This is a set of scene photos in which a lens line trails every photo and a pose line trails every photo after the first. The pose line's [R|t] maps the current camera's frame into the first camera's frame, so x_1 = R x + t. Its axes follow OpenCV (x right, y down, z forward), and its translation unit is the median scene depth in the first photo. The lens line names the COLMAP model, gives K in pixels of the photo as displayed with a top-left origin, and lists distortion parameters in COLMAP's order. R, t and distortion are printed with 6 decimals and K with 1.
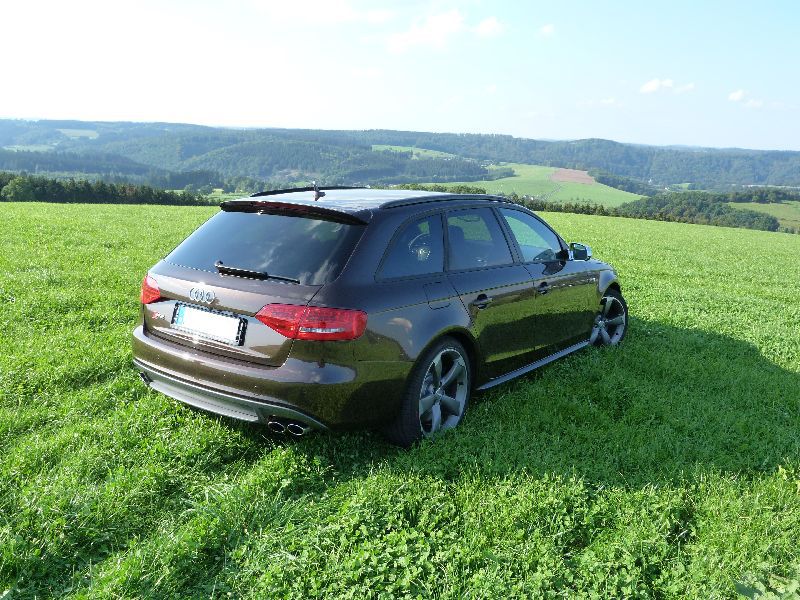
lens RADIAL K [[719.8, 0, 400.0], [0, 719.8, 300.0], [0, 0, 1]] dist [-0.003303, -0.000481]
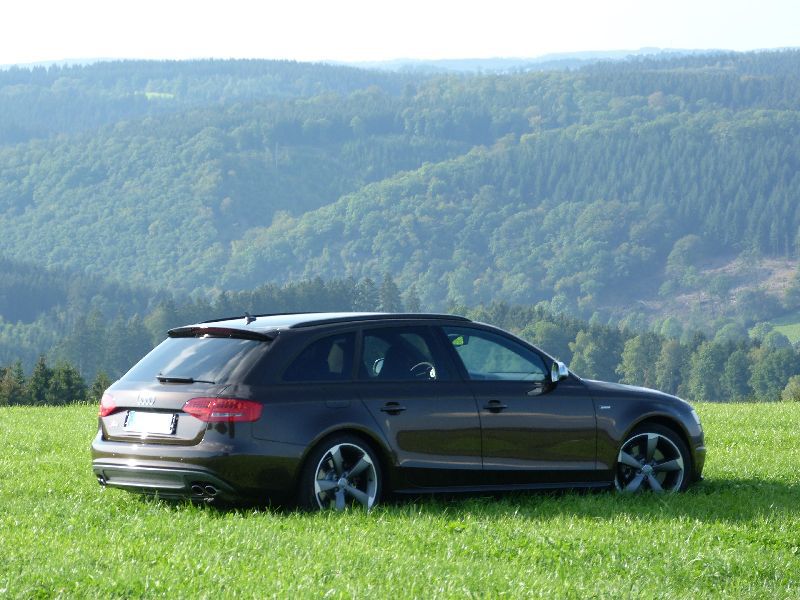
lens RADIAL K [[3776.7, 0, 400.0], [0, 3776.7, 300.0], [0, 0, 1]] dist [0.125857, 1.419197]
pose [[0.969373, -0.048056, -0.240845, 1.785790], [0.007405, 0.985942, -0.166921, 0.940885], [0.245481, 0.160026, 0.956102, -5.336475]]
